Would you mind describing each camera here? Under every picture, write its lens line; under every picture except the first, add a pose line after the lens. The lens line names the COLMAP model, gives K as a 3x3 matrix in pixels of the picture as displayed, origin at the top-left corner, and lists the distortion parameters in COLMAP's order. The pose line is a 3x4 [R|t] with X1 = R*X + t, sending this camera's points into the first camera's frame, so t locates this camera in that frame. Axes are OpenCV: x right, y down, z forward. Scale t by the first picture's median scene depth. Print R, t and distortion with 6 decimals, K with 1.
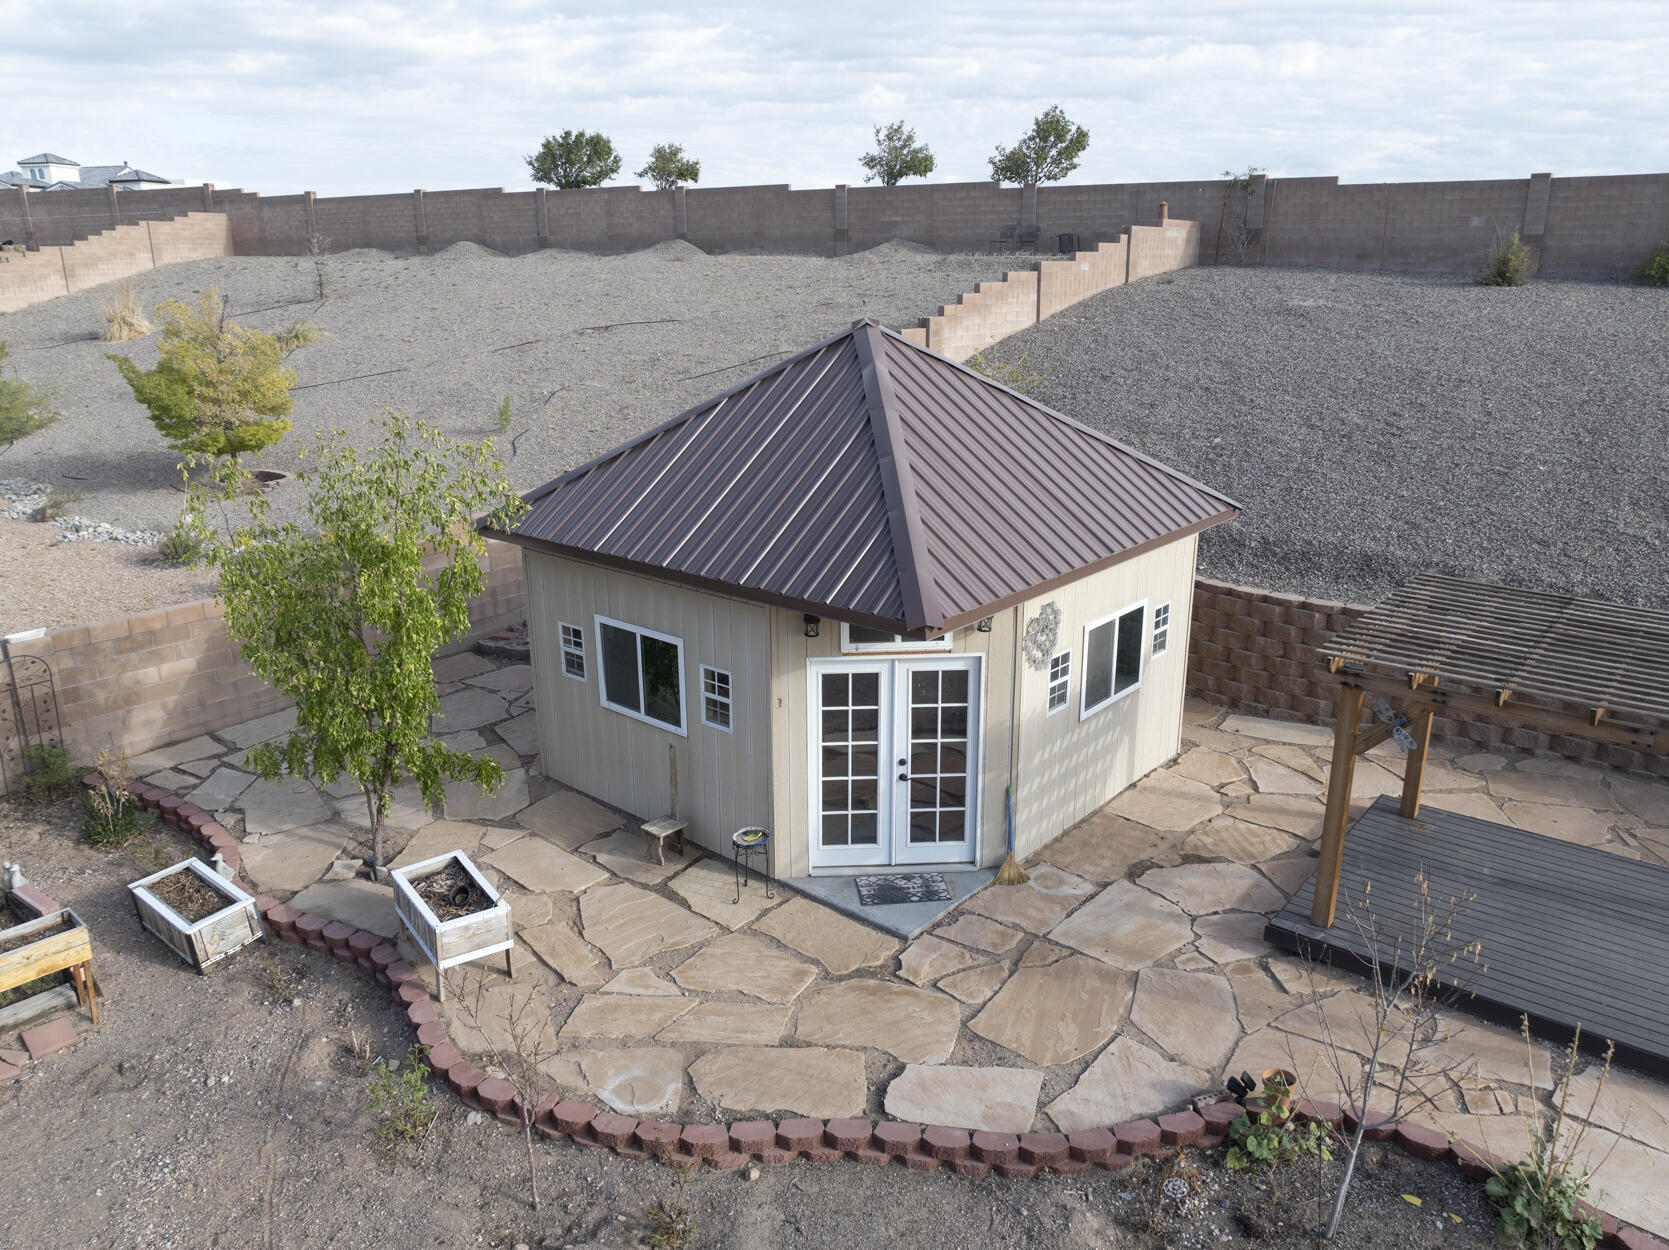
lens RADIAL K [[1179.2, 0, 841.5], [0, 1179.2, 618.7], [0, 0, 1]] dist [-0.045768, 0.008421]
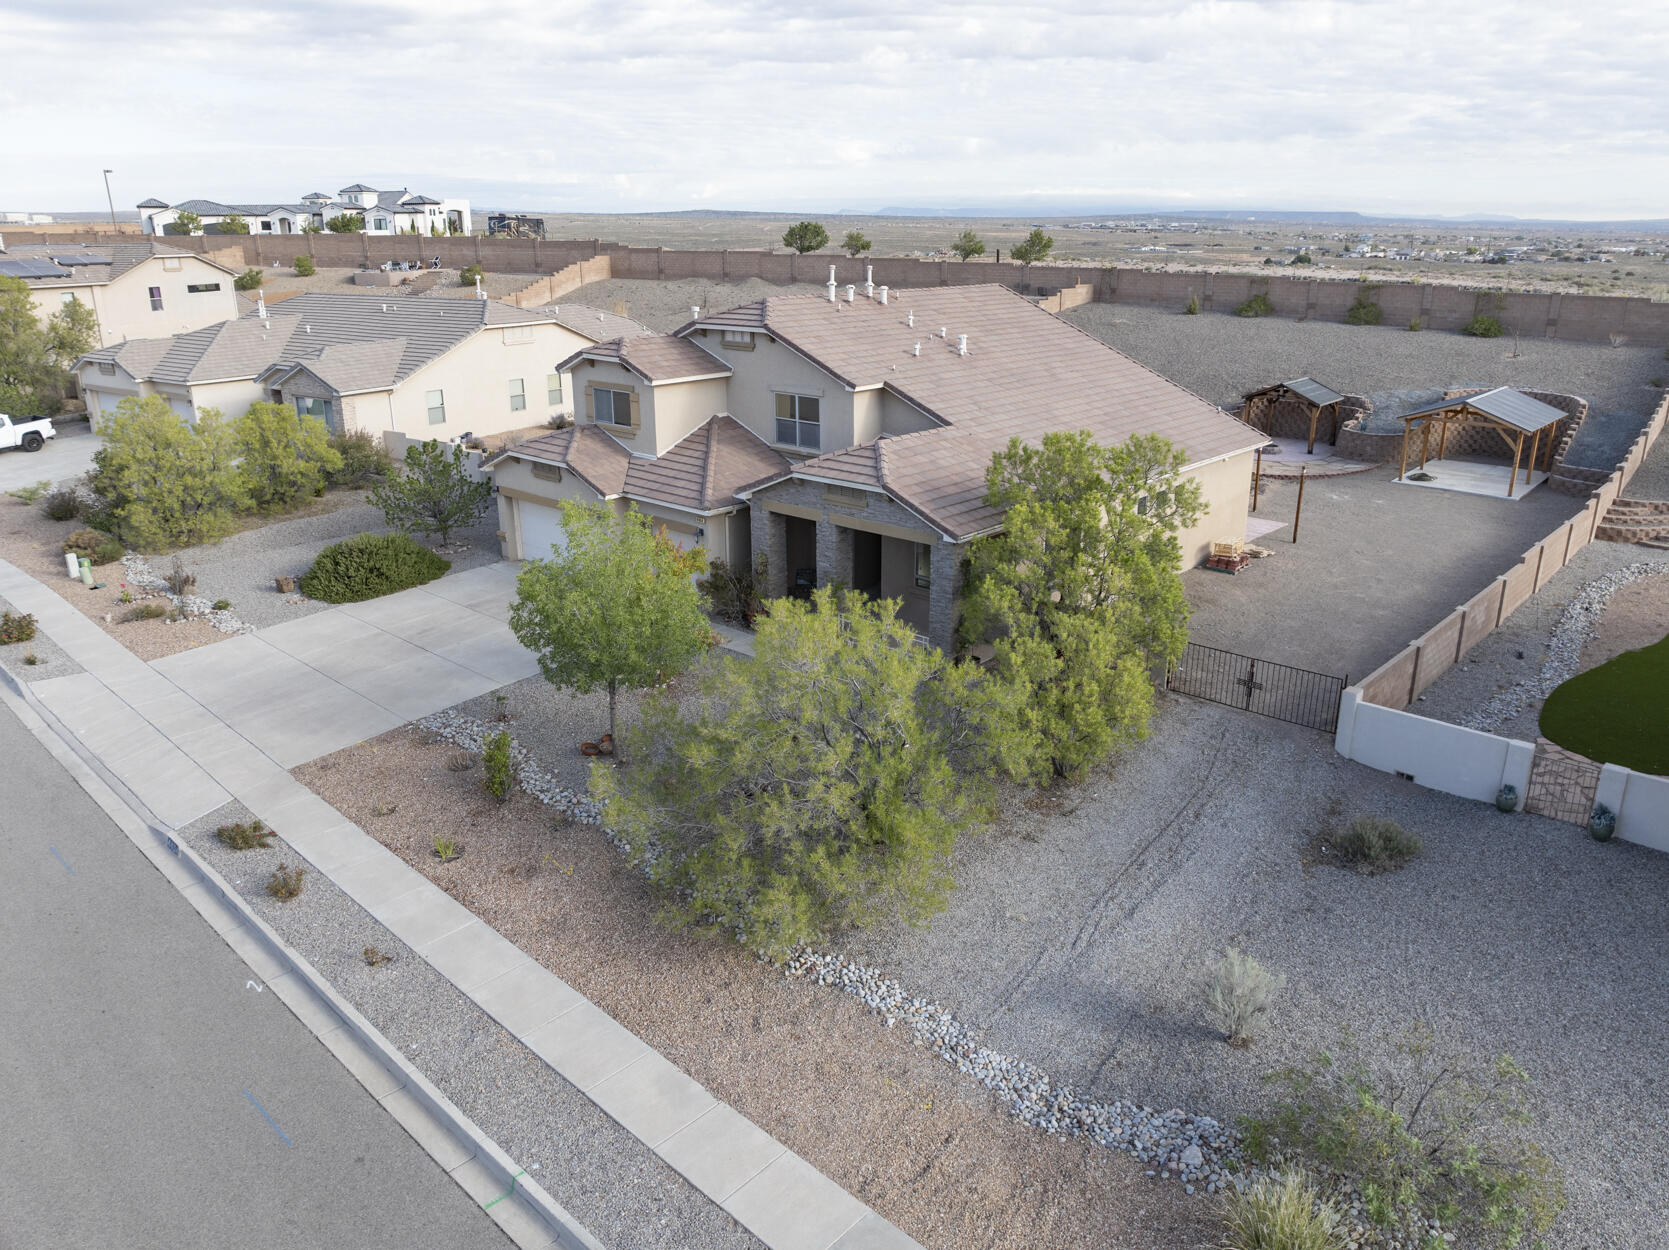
lens RADIAL K [[1179.2, 0, 822.8], [0, 1179.2, 610.8], [0, 0, 1]] dist [-0.045768, 0.008421]
pose [[0.999385, 0.010915, -0.033328, -0.124257], [-0.010099, 0.999647, 0.024559, 0.208277], [0.033584, -0.024207, 0.999143, -1.061051]]
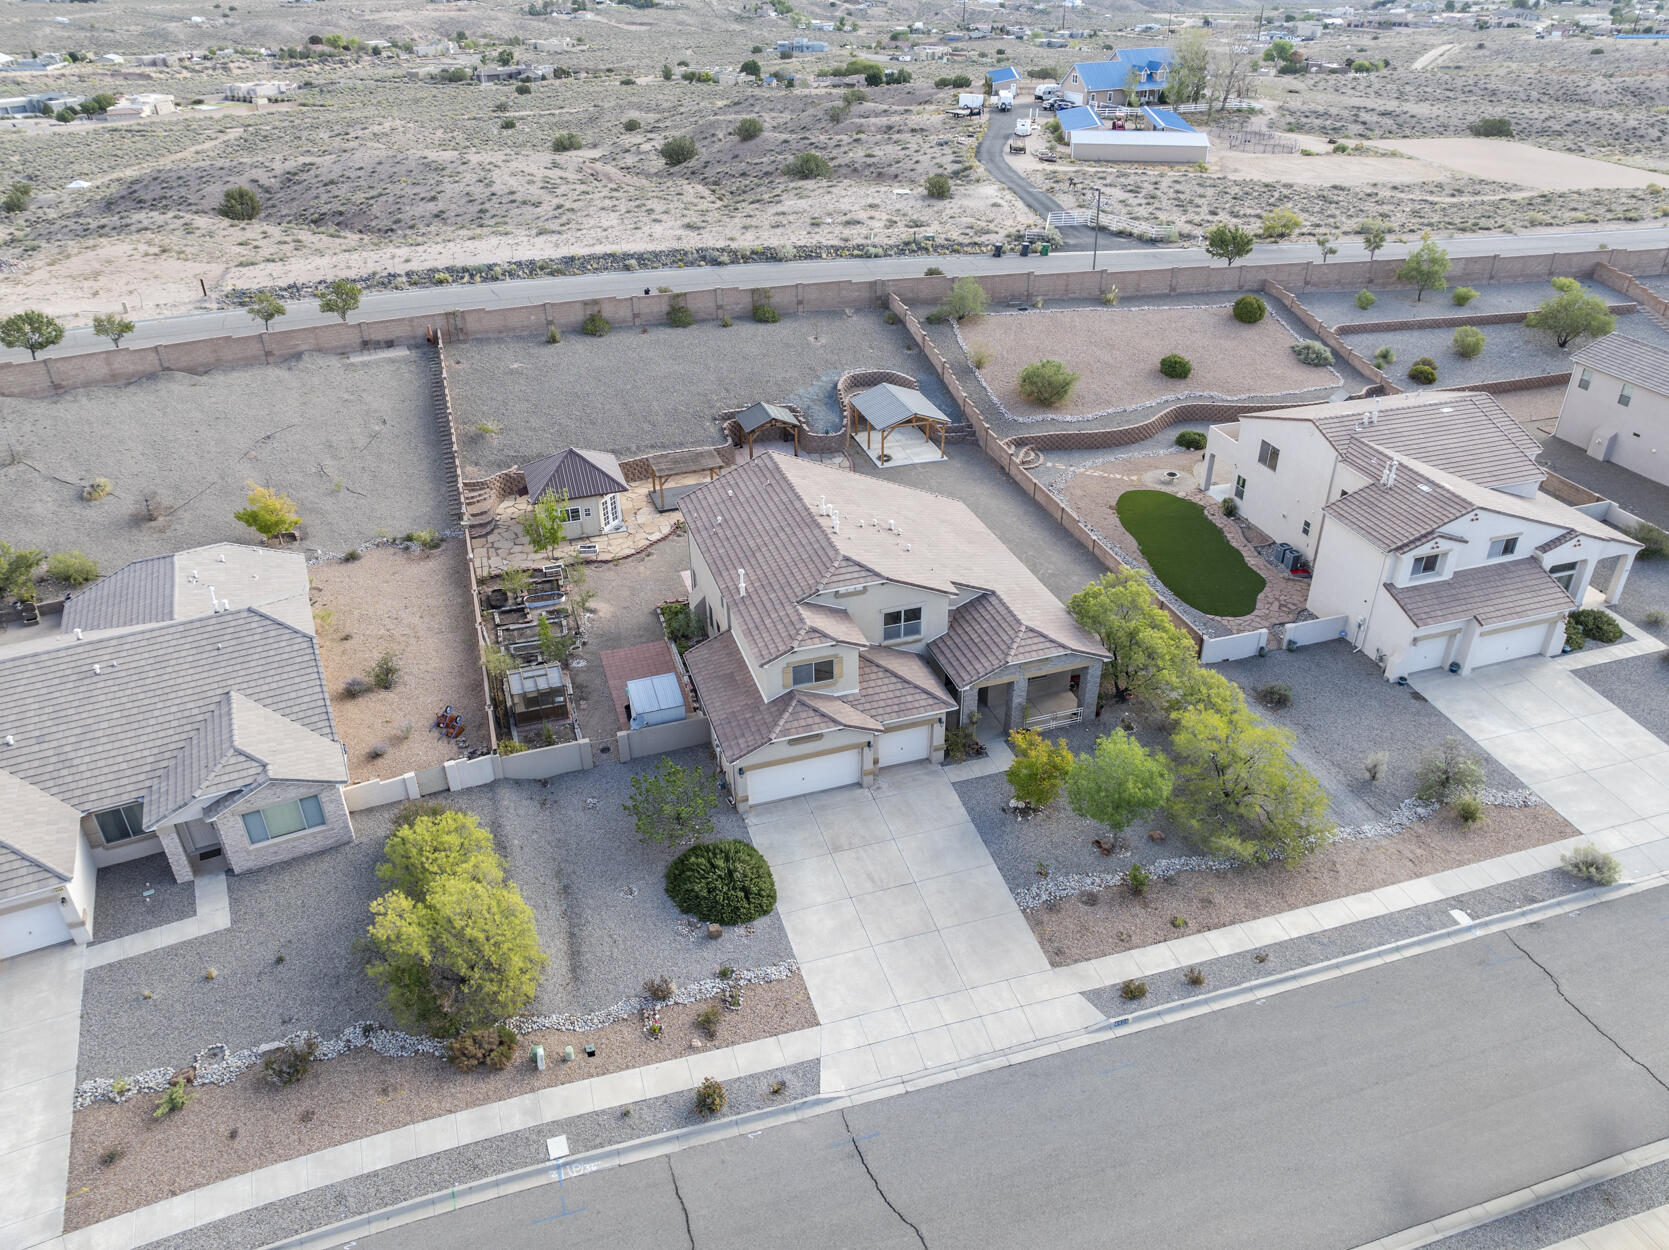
lens RADIAL K [[1179.2, 0, 840.3], [0, 1179.2, 633.9], [0, 0, 1]] dist [-0.045768, 0.008421]
pose [[0.519898, -0.448346, 0.727112, -1.037187], [0.253120, 0.893821, 0.370155, -0.326404], [-0.815866, -0.008397, 0.578181, -0.925343]]
